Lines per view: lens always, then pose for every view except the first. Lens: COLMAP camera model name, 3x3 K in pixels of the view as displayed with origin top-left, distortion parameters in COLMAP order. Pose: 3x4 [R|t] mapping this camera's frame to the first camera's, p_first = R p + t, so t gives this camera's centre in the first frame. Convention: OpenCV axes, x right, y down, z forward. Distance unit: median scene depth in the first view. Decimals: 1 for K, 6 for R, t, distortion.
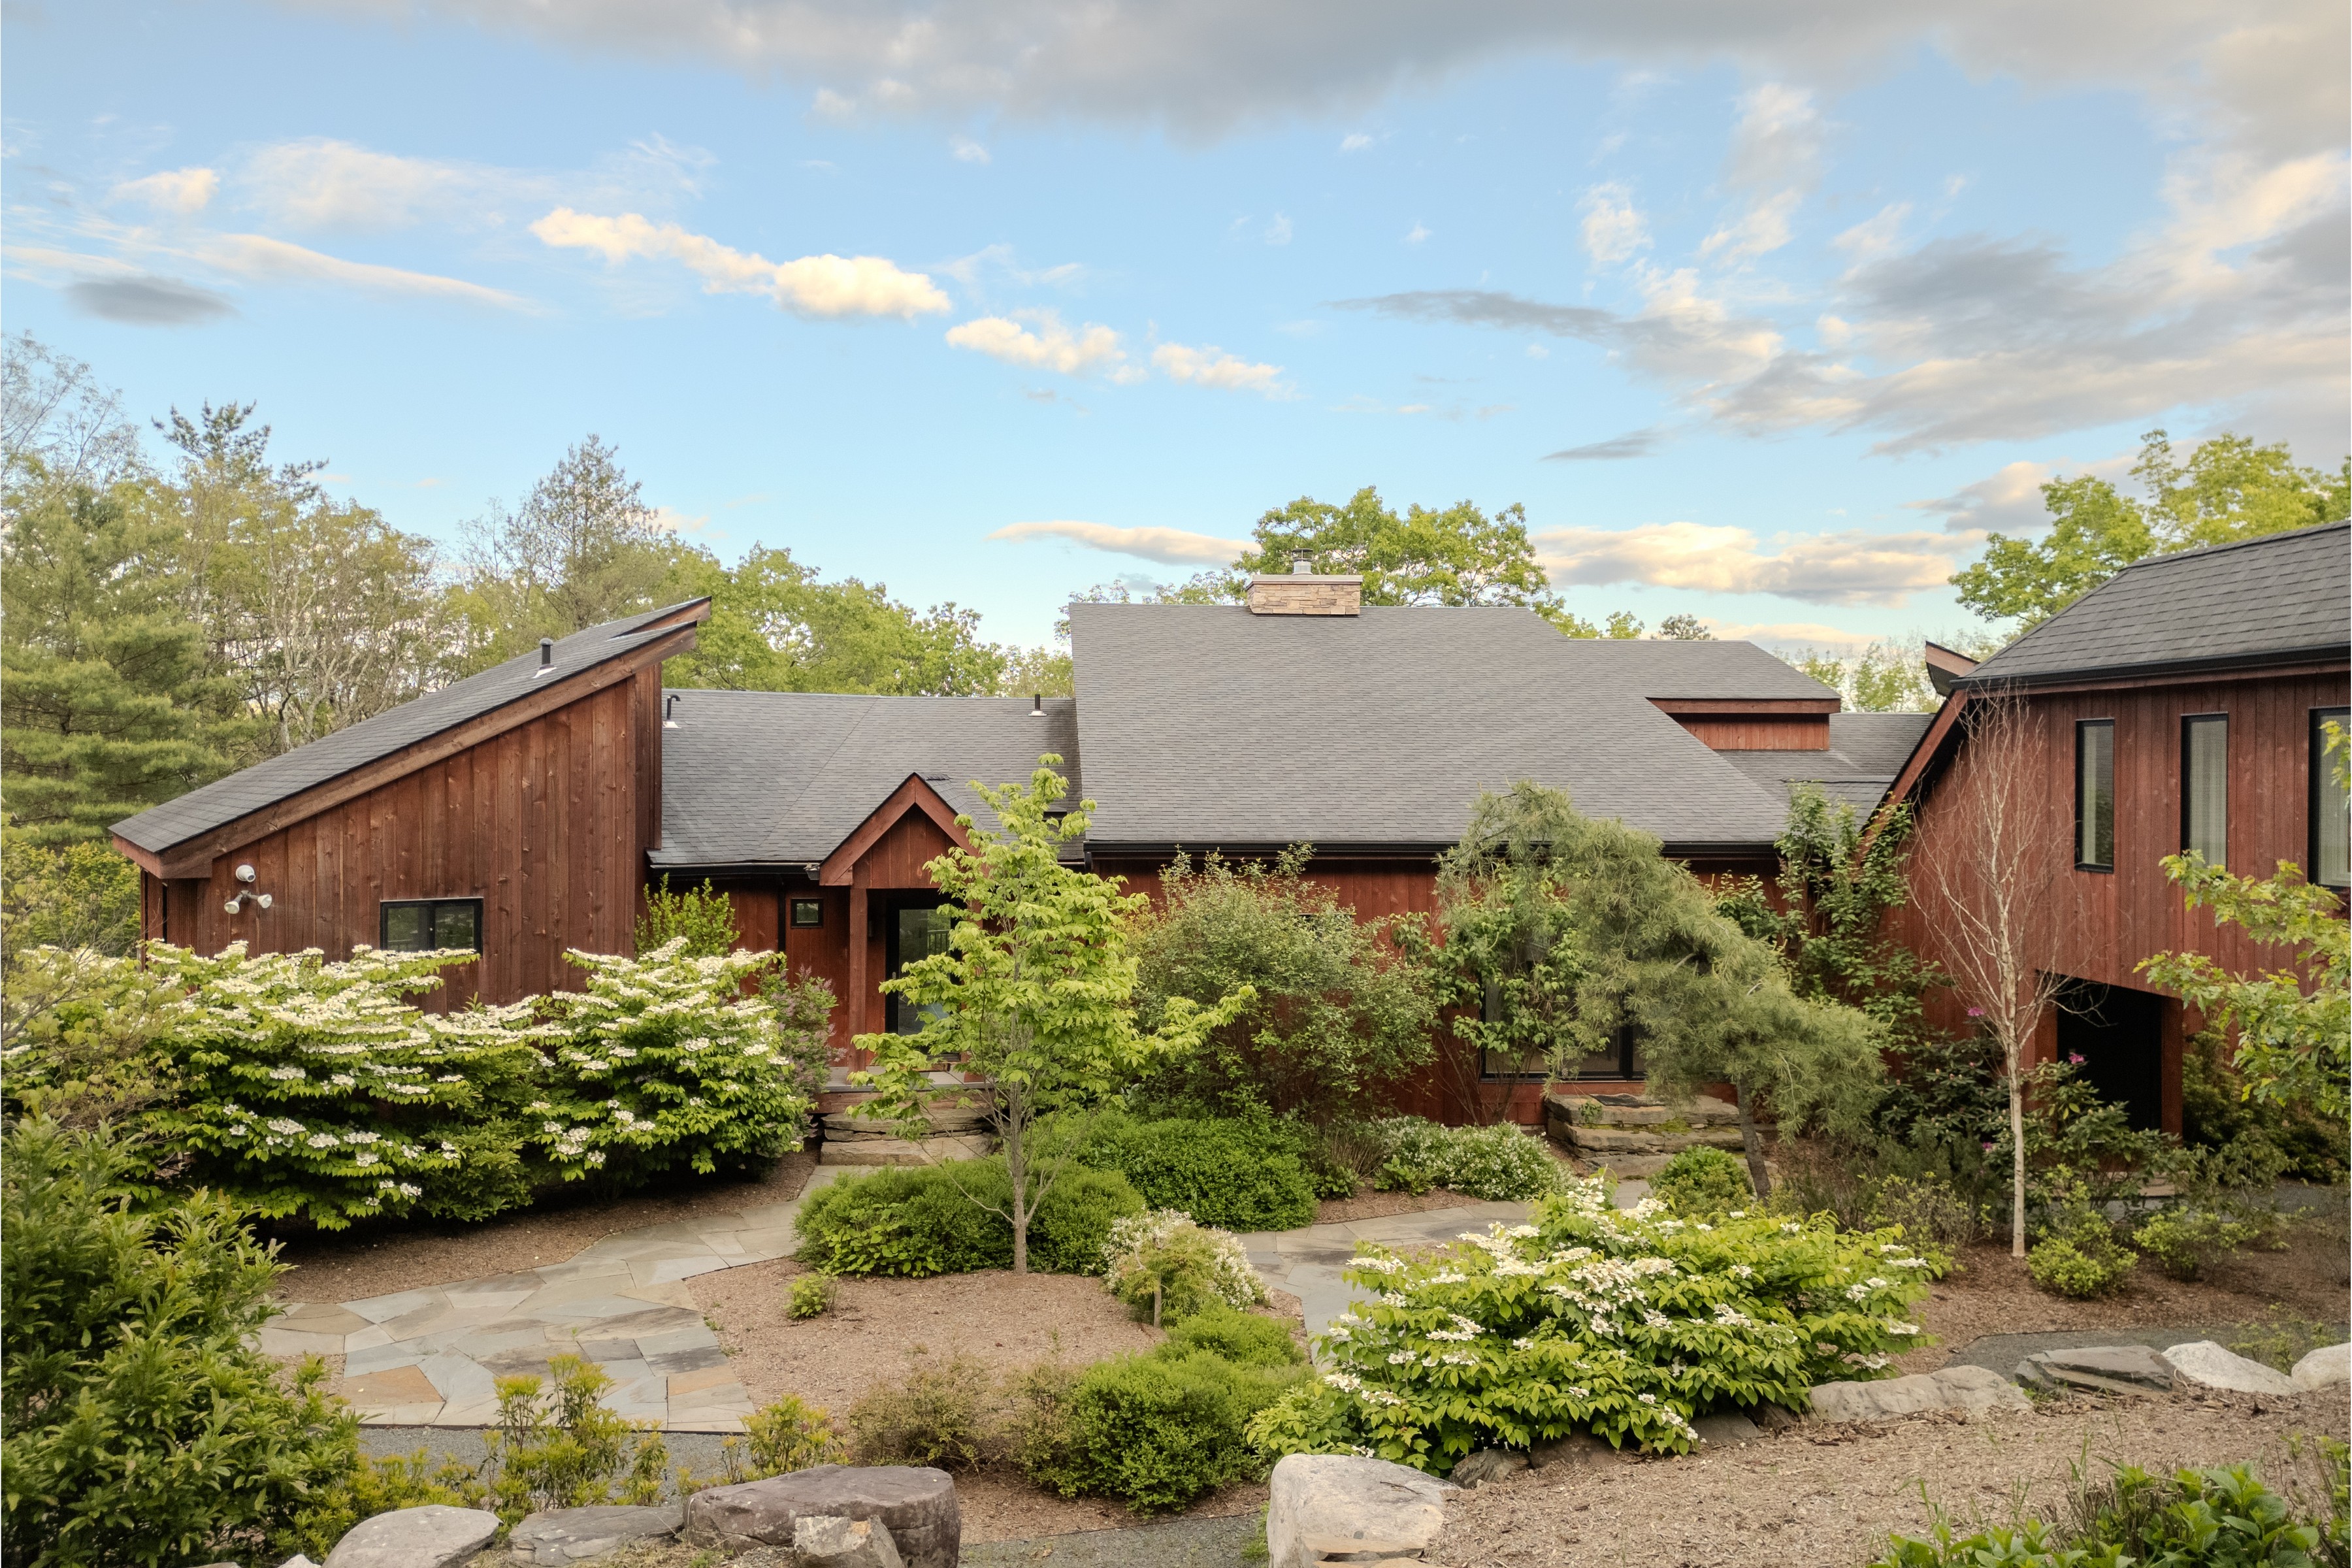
lens RADIAL K [[1669.4, 0, 1176.0], [0, 1669.4, 784.0], [0, 0, 1]] dist [0.069277, -0.077765]
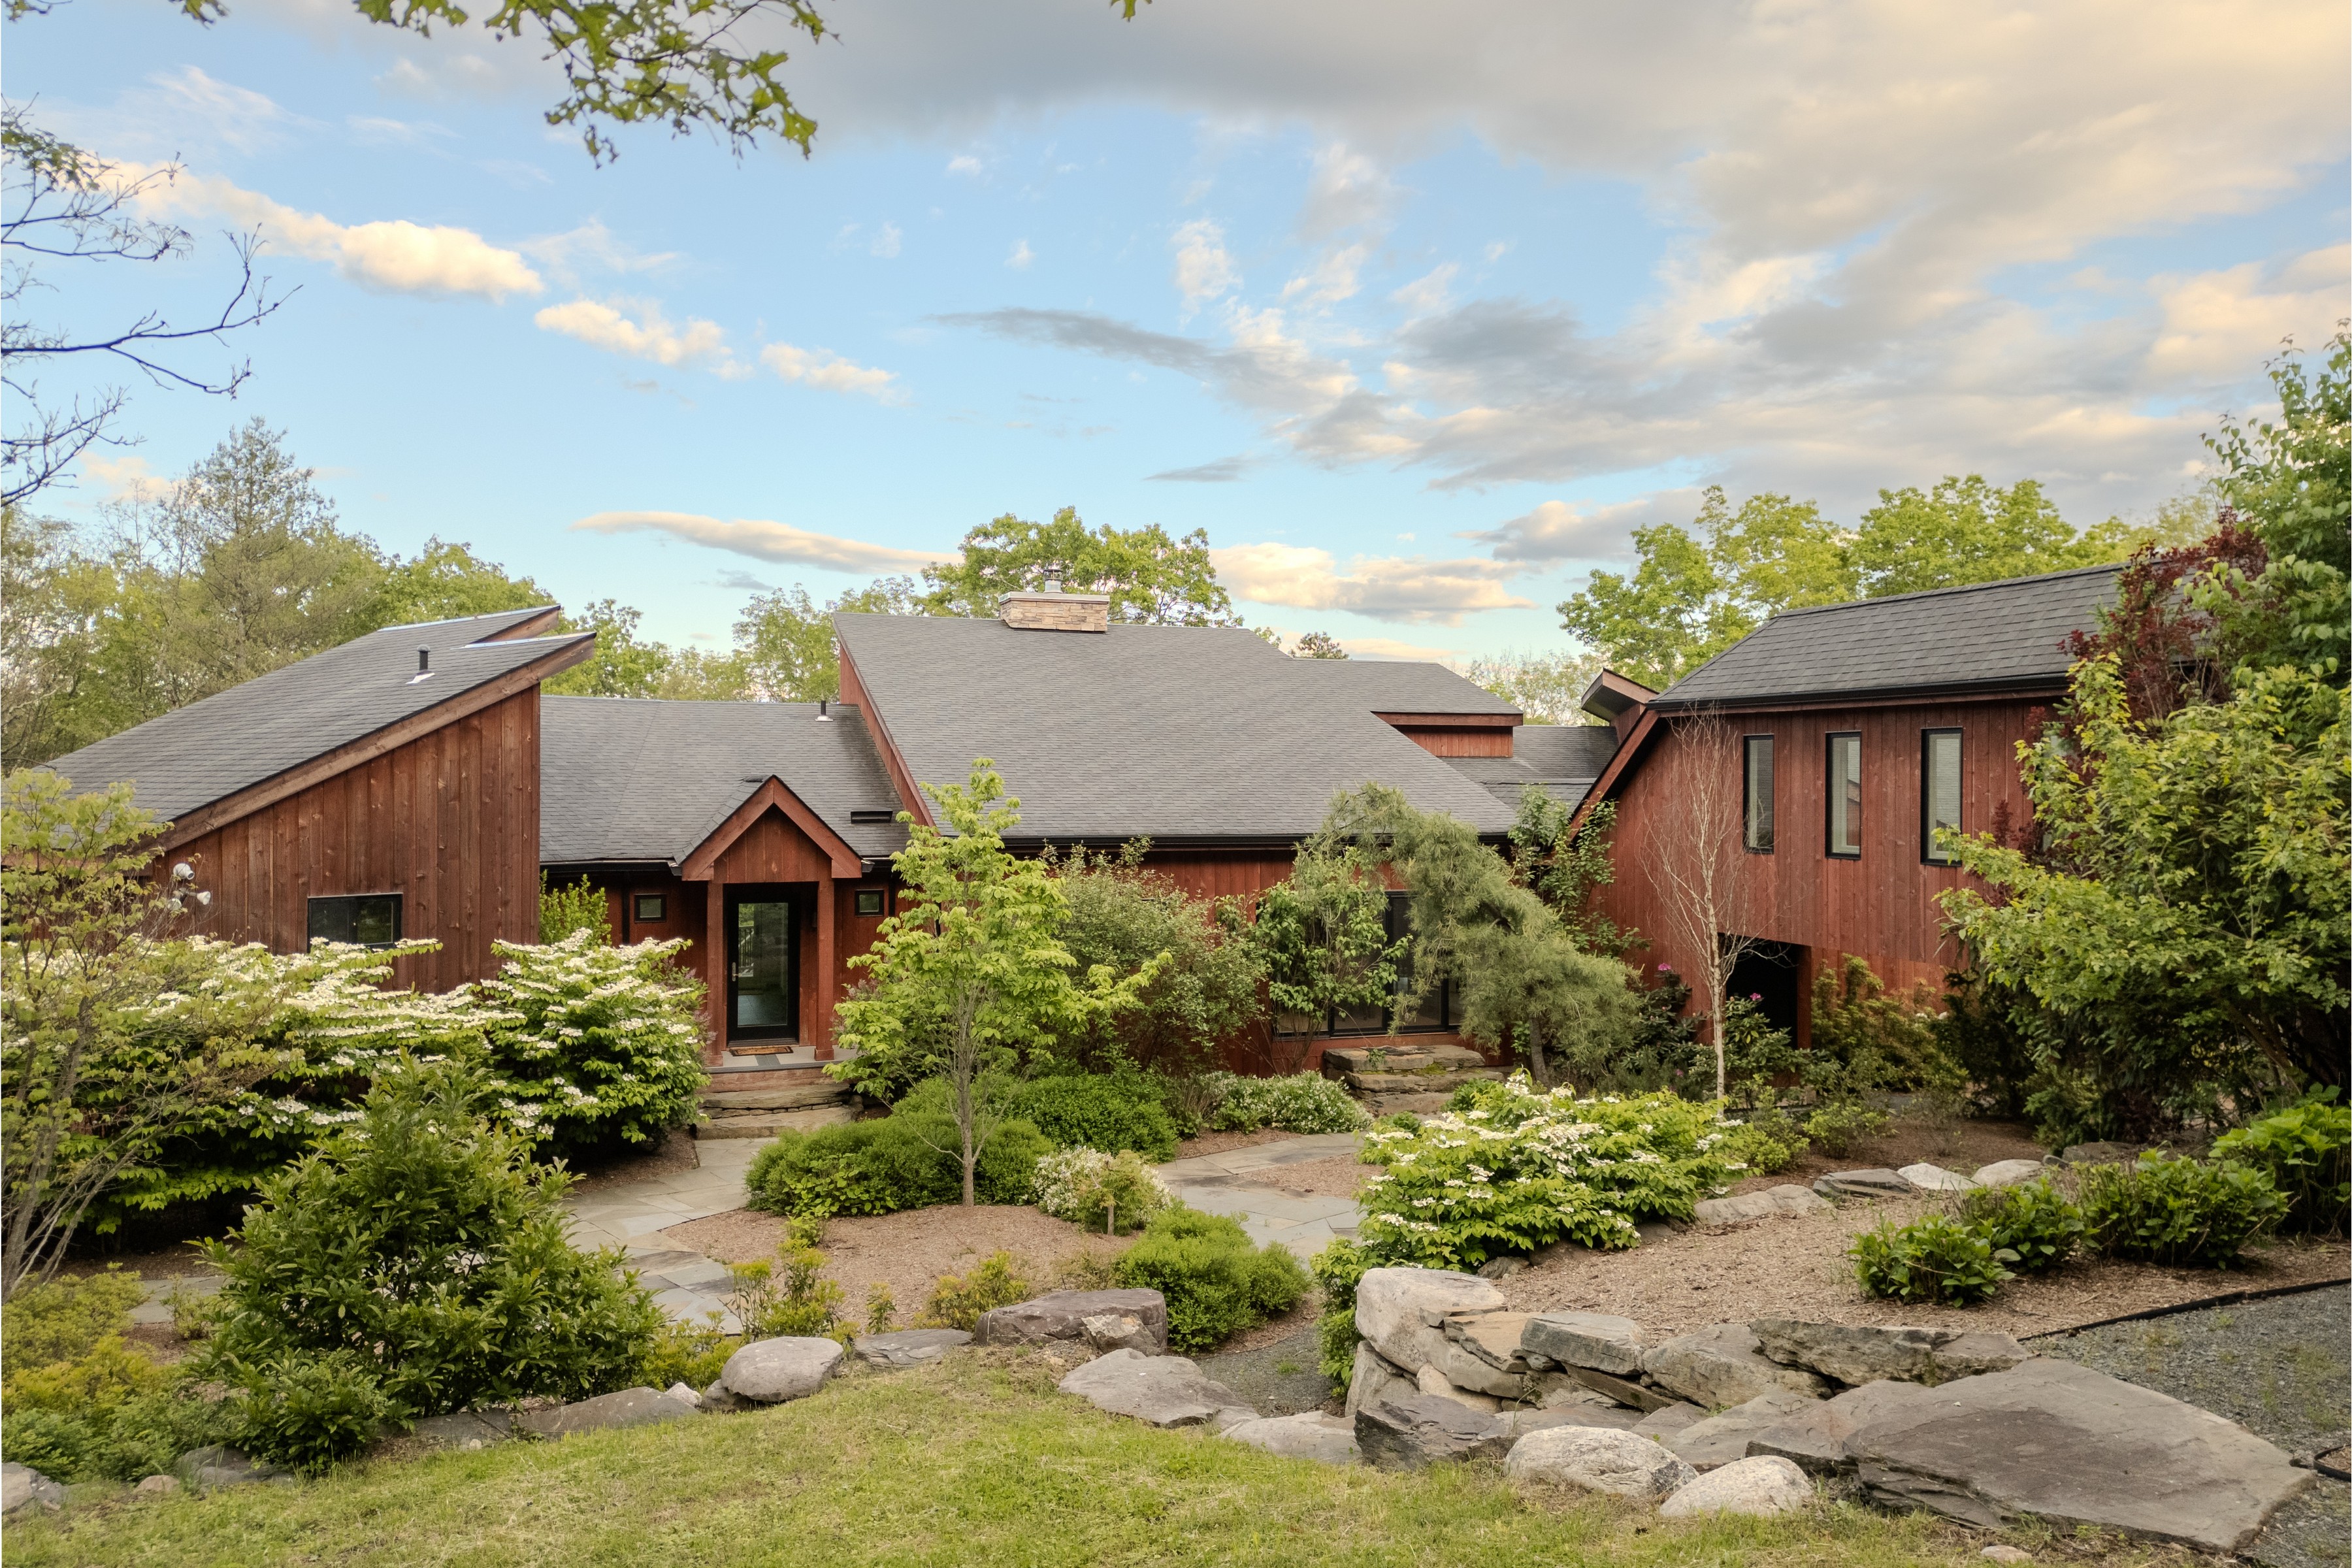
lens RADIAL K [[1594.6, 0, 1247.4], [0, 1594.6, 789.5], [0, 0, 1]] dist [0.065819, -0.072233]
pose [[0.970602, -0.000538, 0.240688, -0.145268], [0.000054, 0.999998, 0.002020, 0.000635], [-0.240689, -0.001947, 0.970600, -0.105580]]
